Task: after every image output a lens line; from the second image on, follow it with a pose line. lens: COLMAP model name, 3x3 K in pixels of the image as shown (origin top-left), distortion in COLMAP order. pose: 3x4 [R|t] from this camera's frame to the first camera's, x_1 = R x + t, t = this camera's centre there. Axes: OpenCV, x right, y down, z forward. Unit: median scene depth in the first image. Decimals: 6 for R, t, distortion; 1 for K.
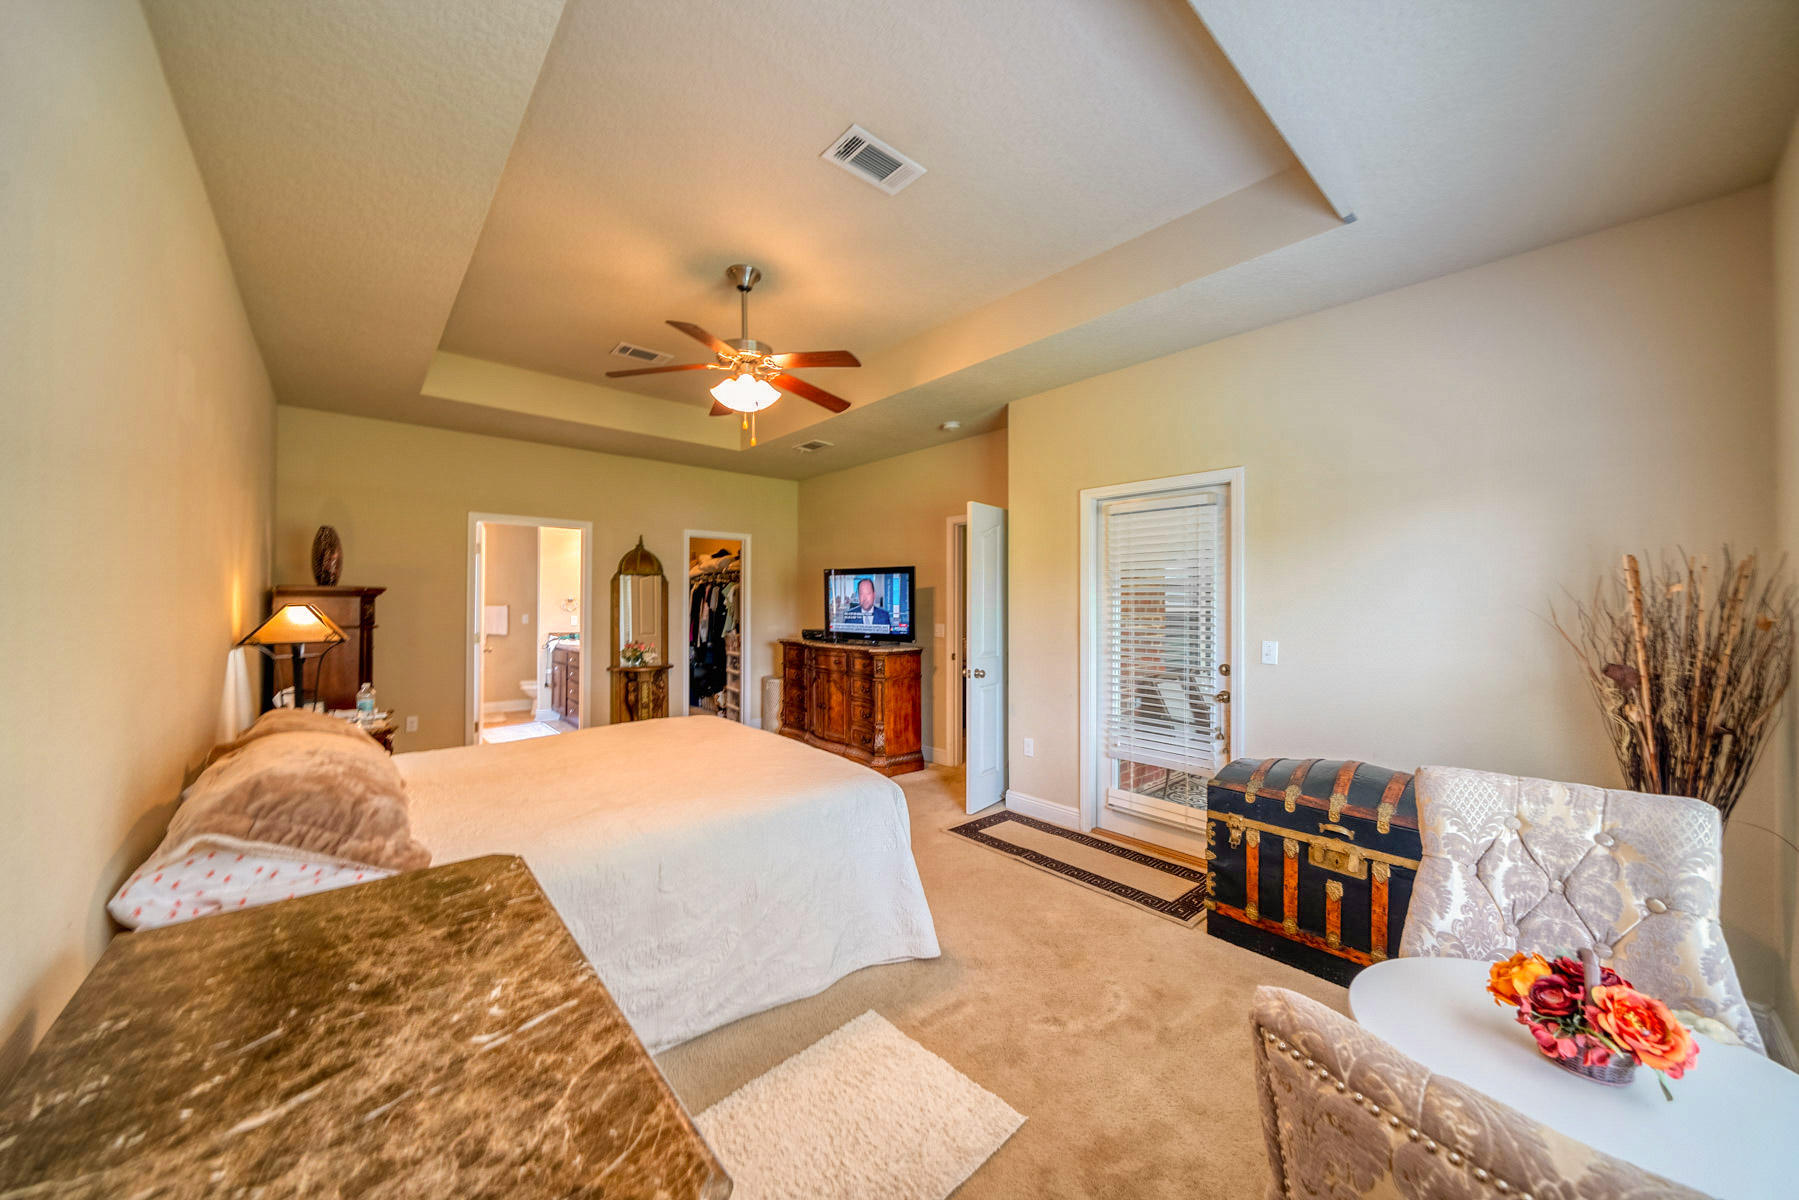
lens RADIAL K [[629.8, 0, 899.5], [0, 629.8, 600.0], [0, 0, 1]] dist [0.000202, -0.000010]
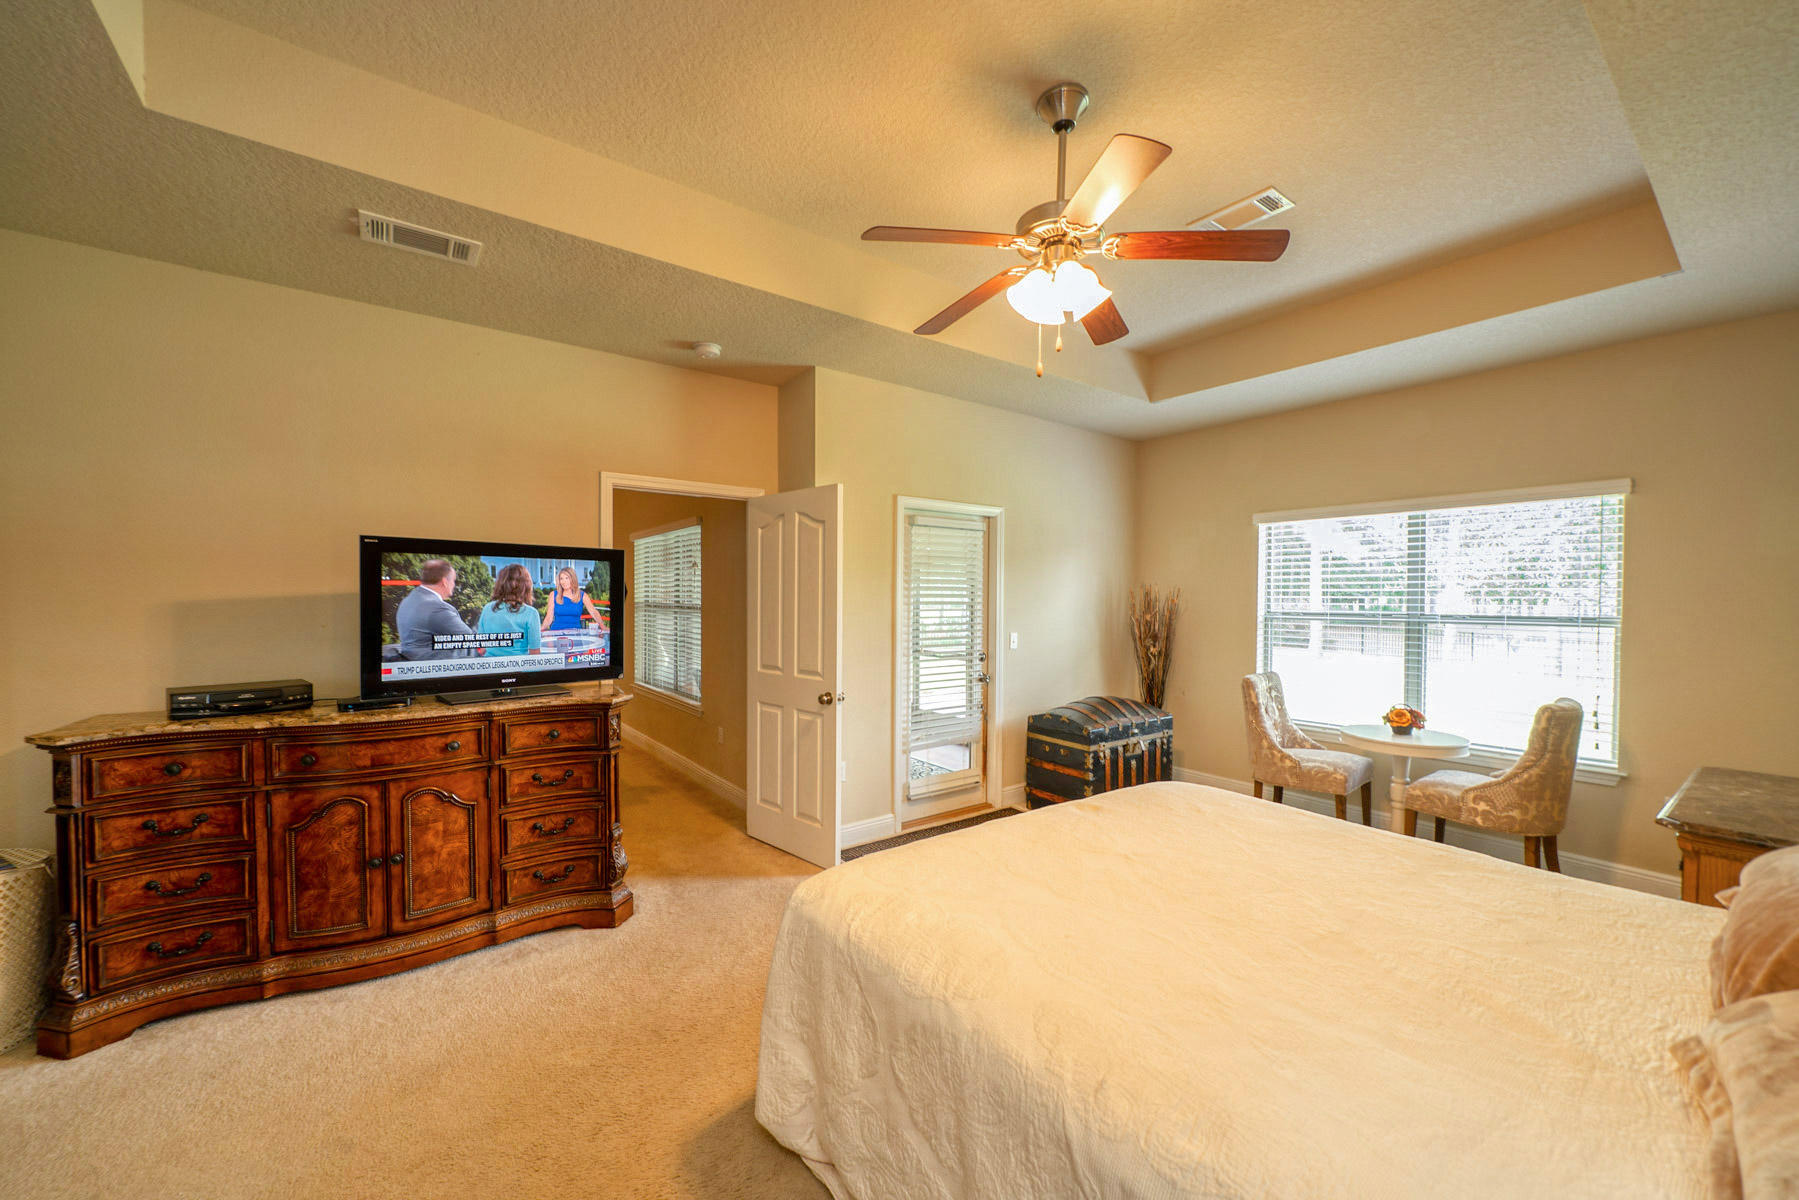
lens RADIAL K [[664.2, 0, 900.7], [0, 664.2, 609.6], [0, 0, 1]] dist [-0.026546, 0.000025]
pose [[0.080938, -0.026750, 0.996360, -0.964768], [-0.009157, 0.999578, 0.027580, -0.028986], [-0.996677, -0.011356, 0.080659, 1.152995]]
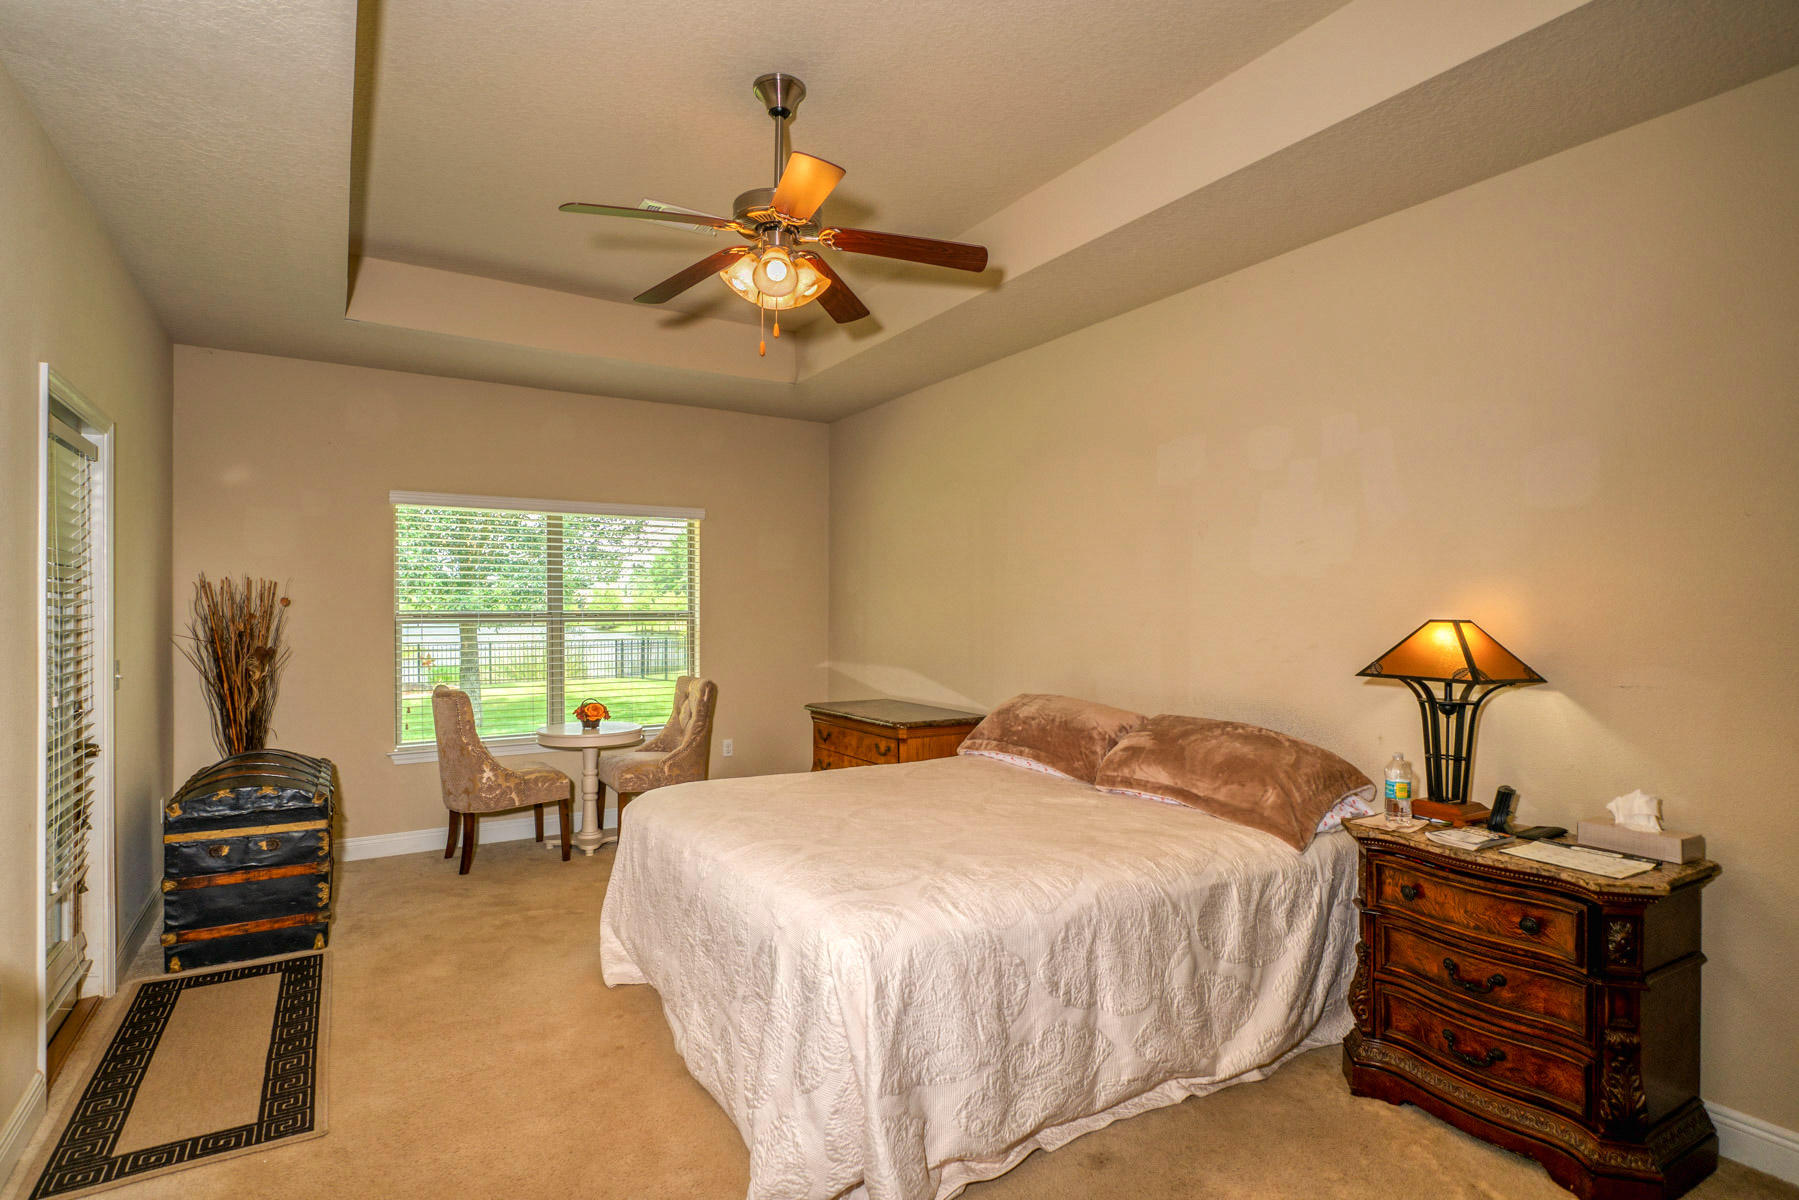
lens RADIAL K [[865.7, 0, 892.4], [0, 865.7, 607.8], [0, 0, 1]] dist [0.002694, -0.000055]
pose [[-0.982077, -0.007811, 0.188317, -0.554911], [-0.008086, 0.999967, -0.000690, -0.007293], [-0.188306, -0.002201, -0.982108, 1.886838]]
